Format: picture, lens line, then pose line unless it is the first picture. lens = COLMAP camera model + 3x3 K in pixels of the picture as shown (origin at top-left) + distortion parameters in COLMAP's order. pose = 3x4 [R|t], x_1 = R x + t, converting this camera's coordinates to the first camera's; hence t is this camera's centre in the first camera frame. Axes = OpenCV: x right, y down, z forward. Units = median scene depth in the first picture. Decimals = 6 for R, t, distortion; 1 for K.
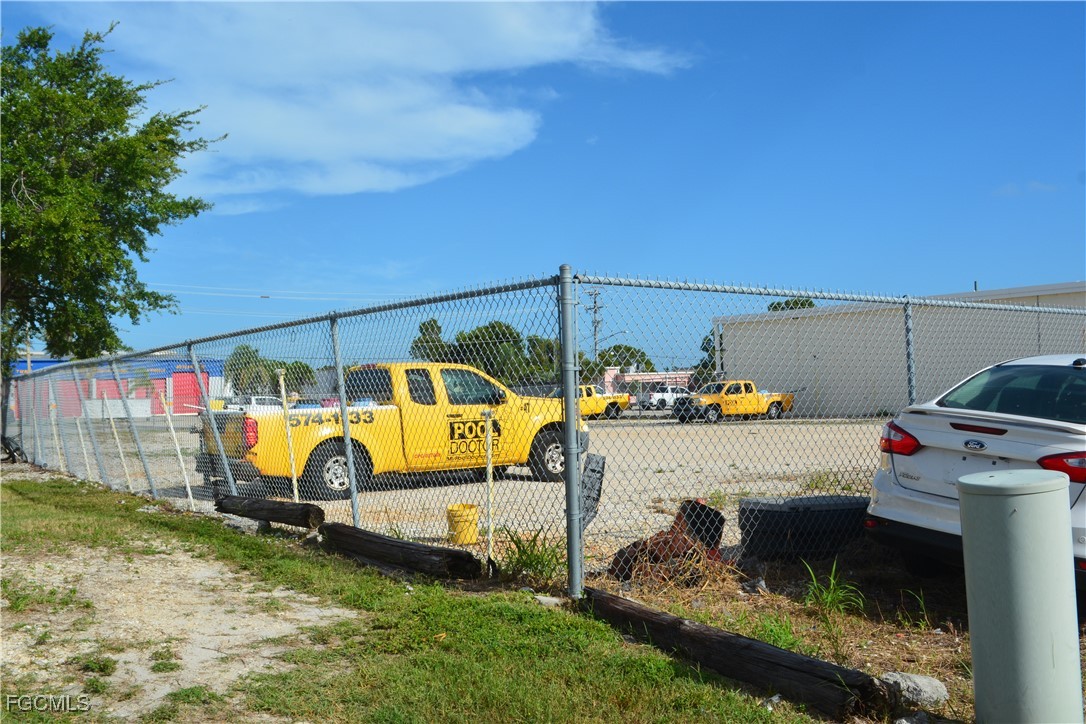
lens RADIAL K [[1109.9, 0, 543.0], [0, 1109.9, 362.0], [0, 0, 1]] dist [-0.020383, -0.021470]
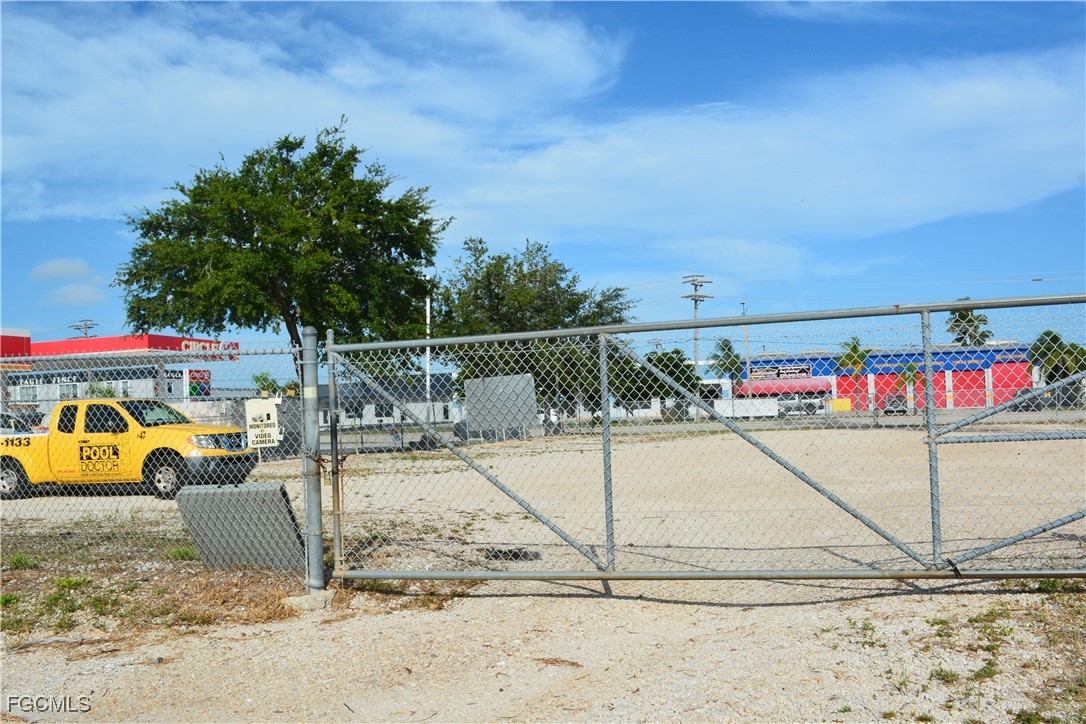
lens RADIAL K [[1109.9, 0, 543.0], [0, 1109.9, 362.0], [0, 0, 1]] dist [-0.020383, -0.021470]
pose [[0.609695, -0.029132, -0.792100, 1.254157], [0.040879, 0.999150, -0.005282, -0.015169], [0.791581, -0.029160, 0.610368, 0.639652]]
